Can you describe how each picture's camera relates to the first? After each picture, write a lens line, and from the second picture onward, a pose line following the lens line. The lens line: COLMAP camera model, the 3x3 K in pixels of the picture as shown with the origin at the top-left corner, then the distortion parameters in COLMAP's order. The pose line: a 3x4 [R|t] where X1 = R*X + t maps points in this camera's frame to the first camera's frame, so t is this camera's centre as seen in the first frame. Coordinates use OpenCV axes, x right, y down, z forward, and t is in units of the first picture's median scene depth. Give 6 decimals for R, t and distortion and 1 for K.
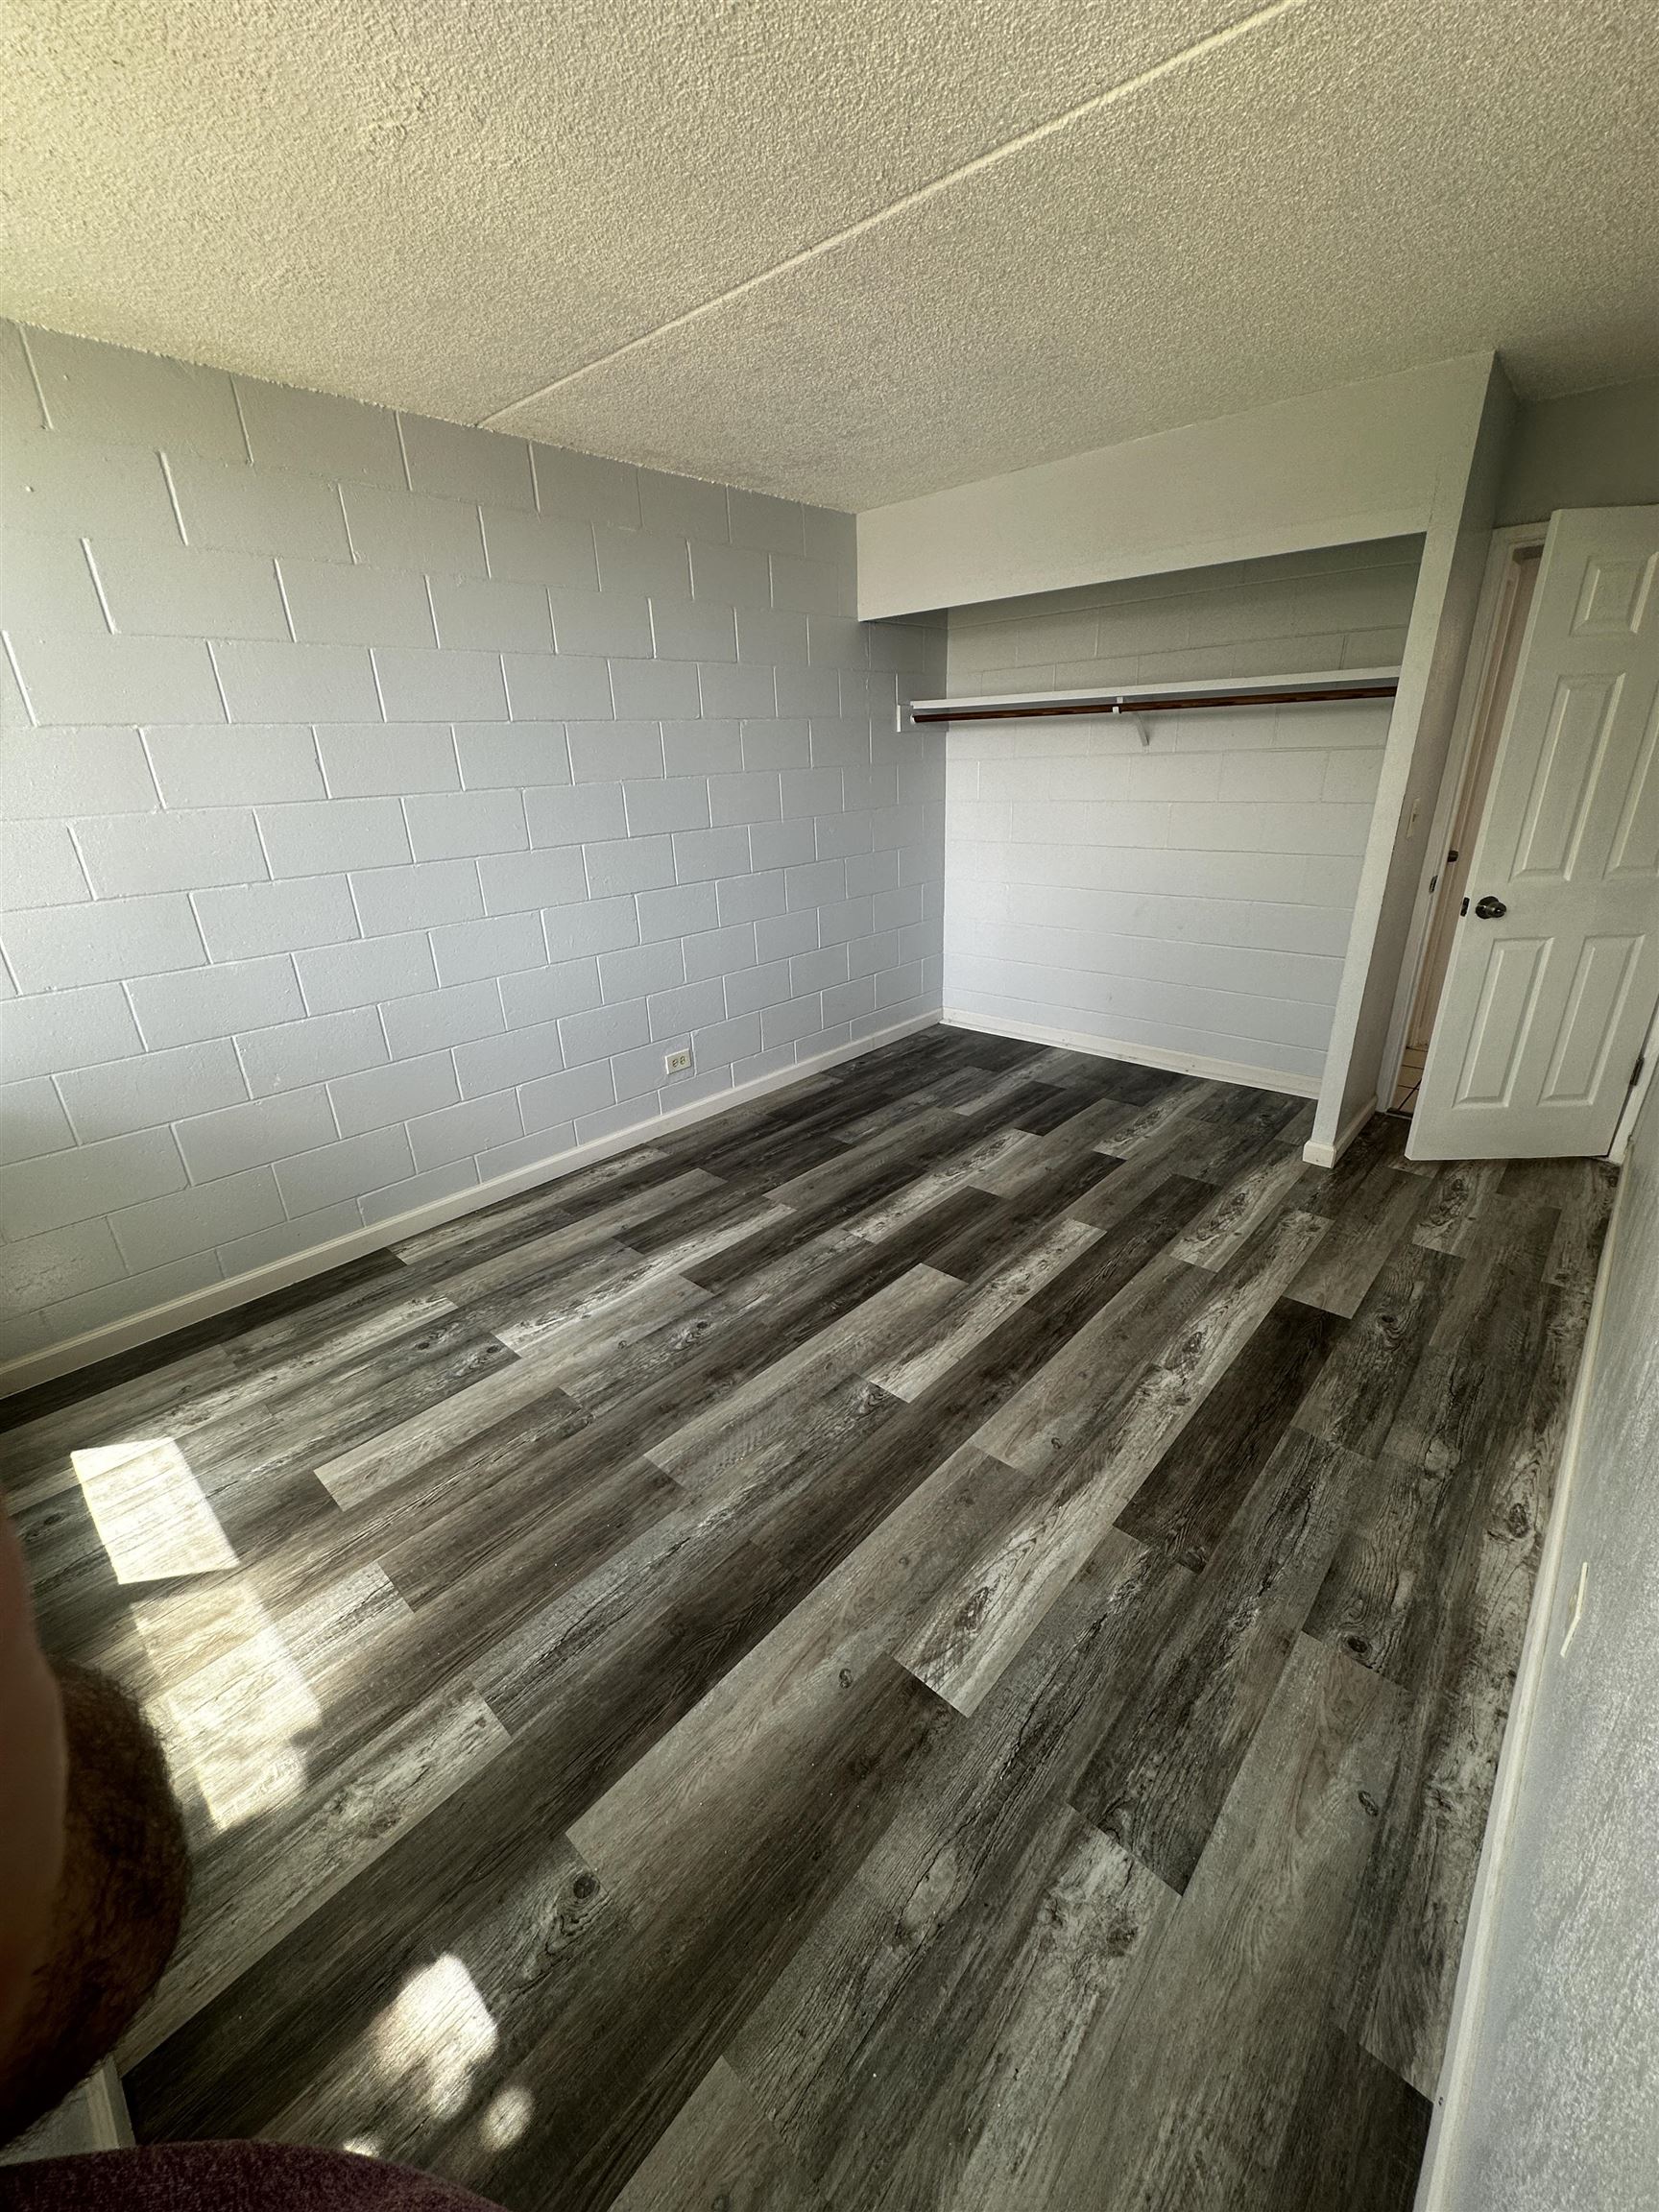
lens RADIAL K [[882.3, 0, 826.8], [0, 882.3, 1104.9], [0, 0, 1]] dist [-0.000557, 0.000037]
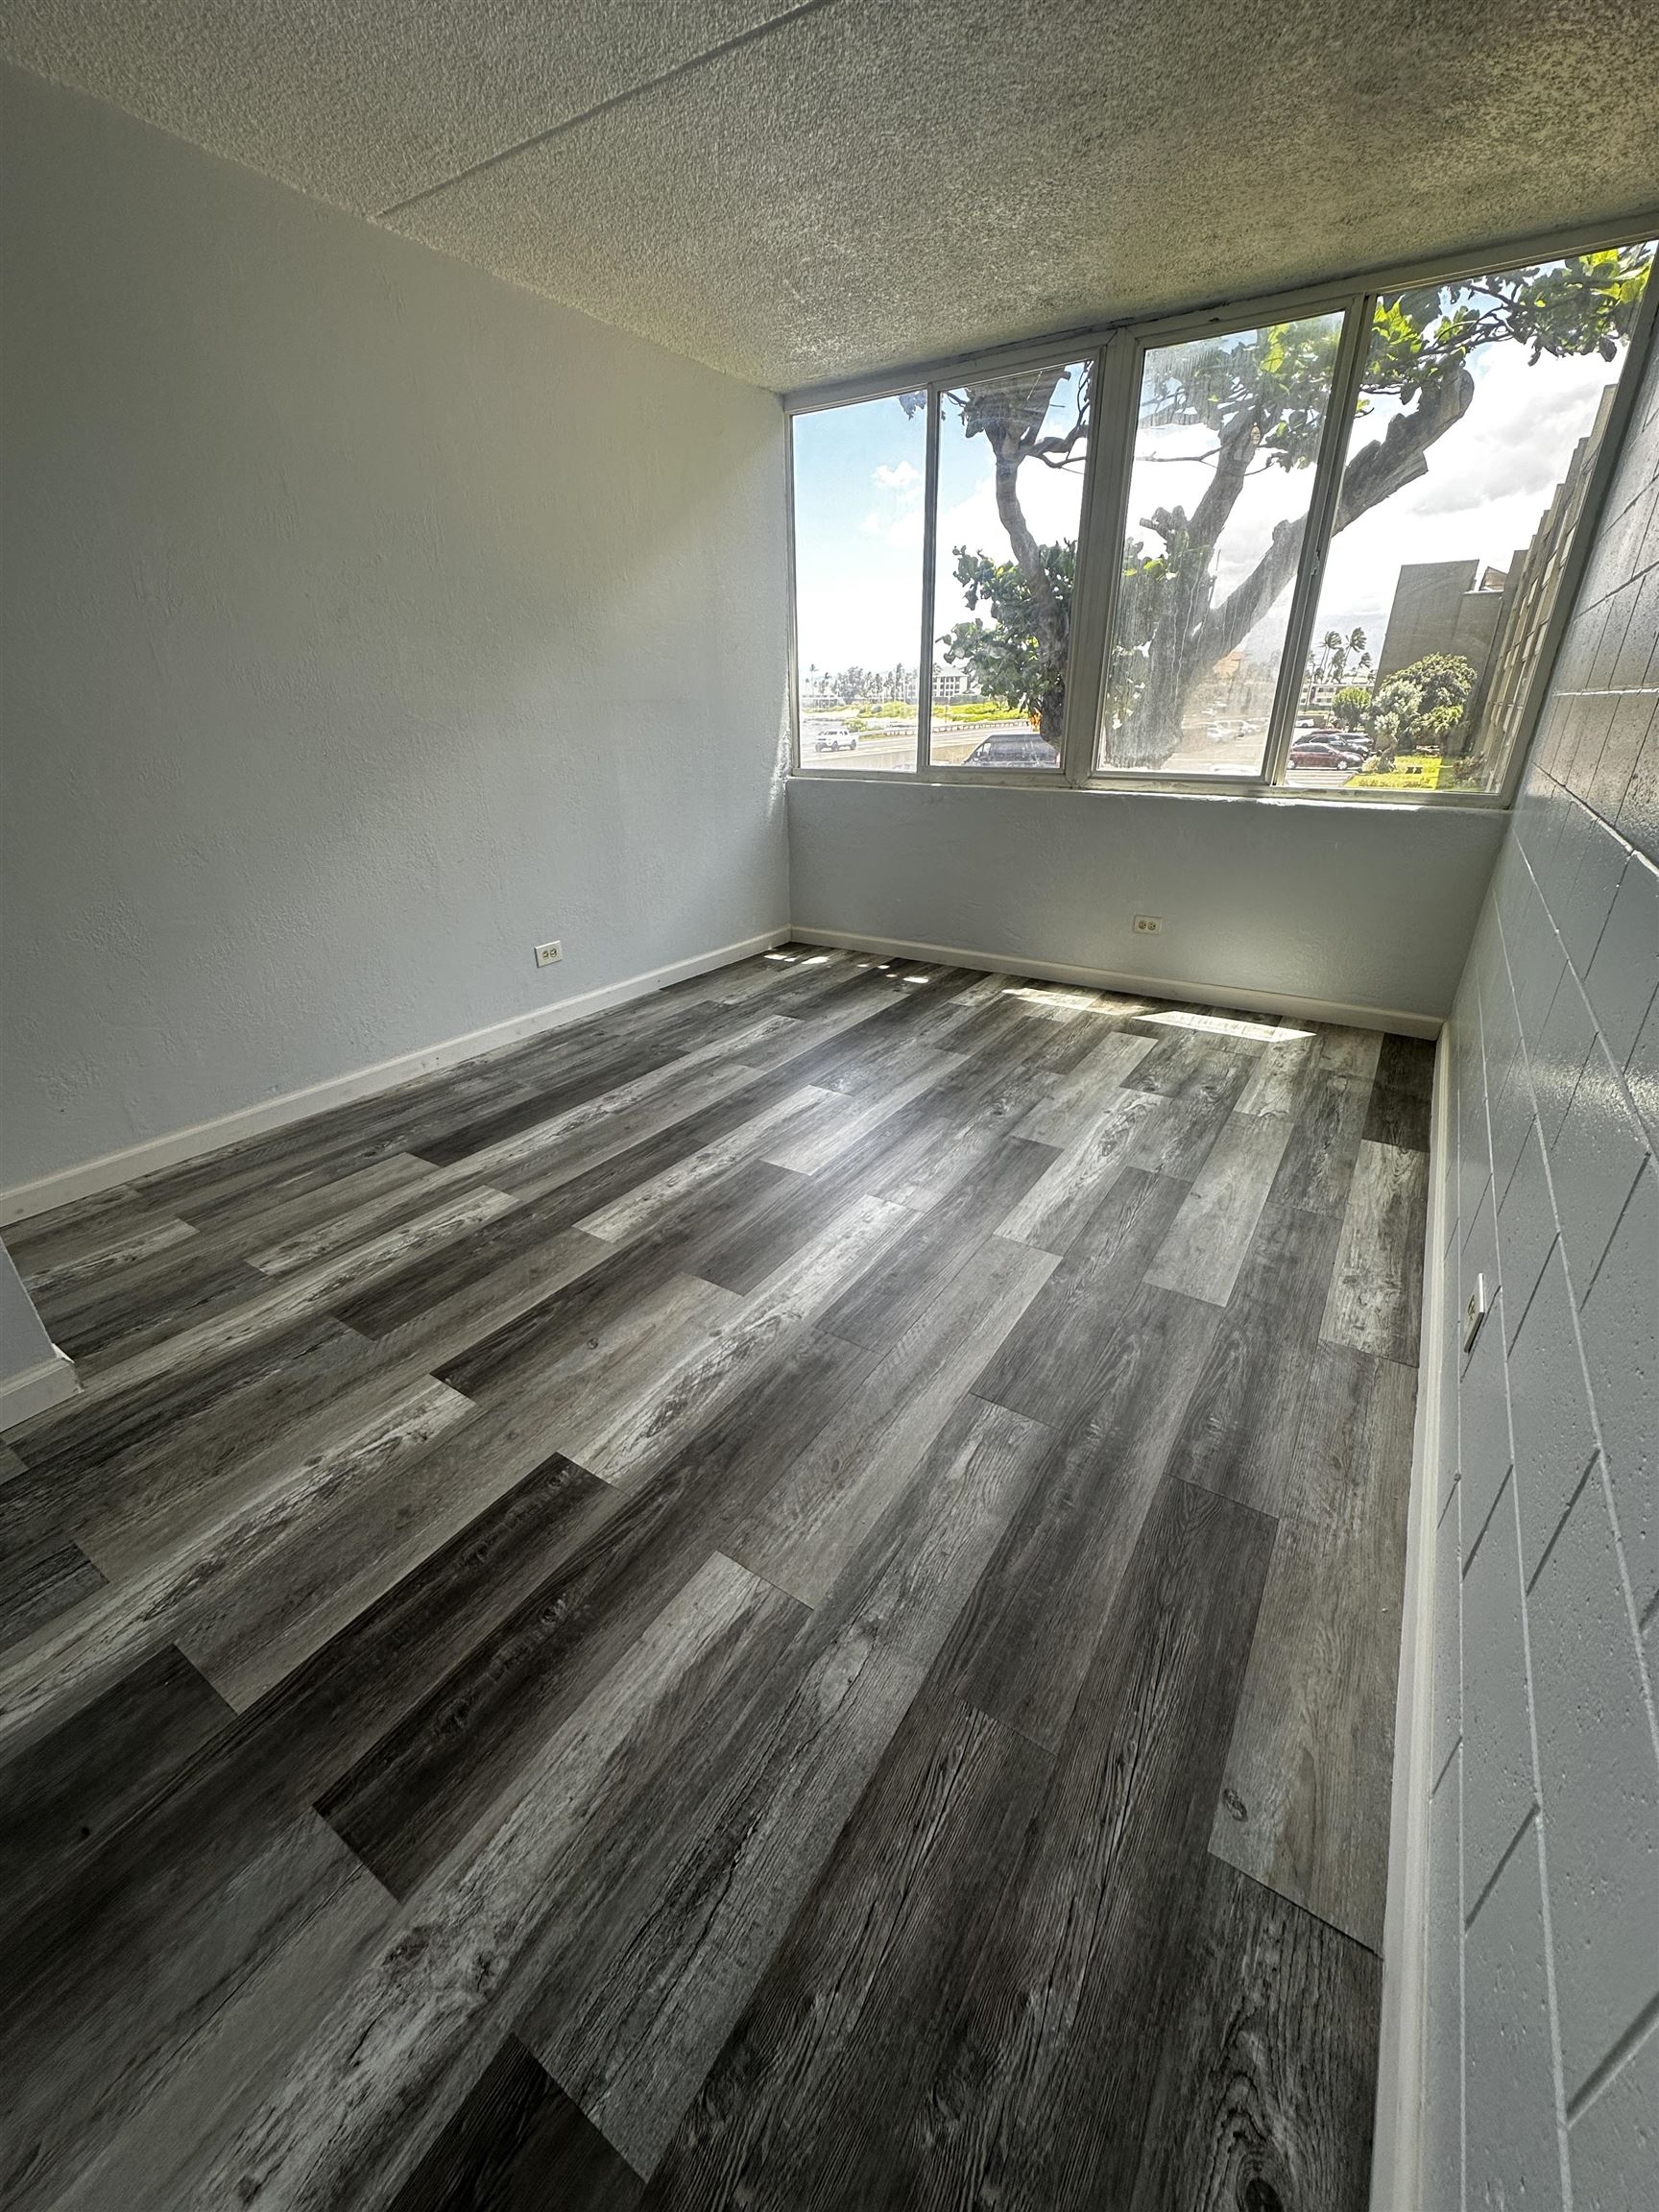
lens RADIAL K [[882.3, 0, 824.2], [0, 882.3, 1109.8], [0, 0, 1]] dist [-0.000557, 0.000037]
pose [[-0.985658, 0.104754, -0.132307, 0.231922], [-0.025727, 0.681577, 0.731294, -0.587882], [0.166784, 0.724210, -0.669107, 1.771969]]
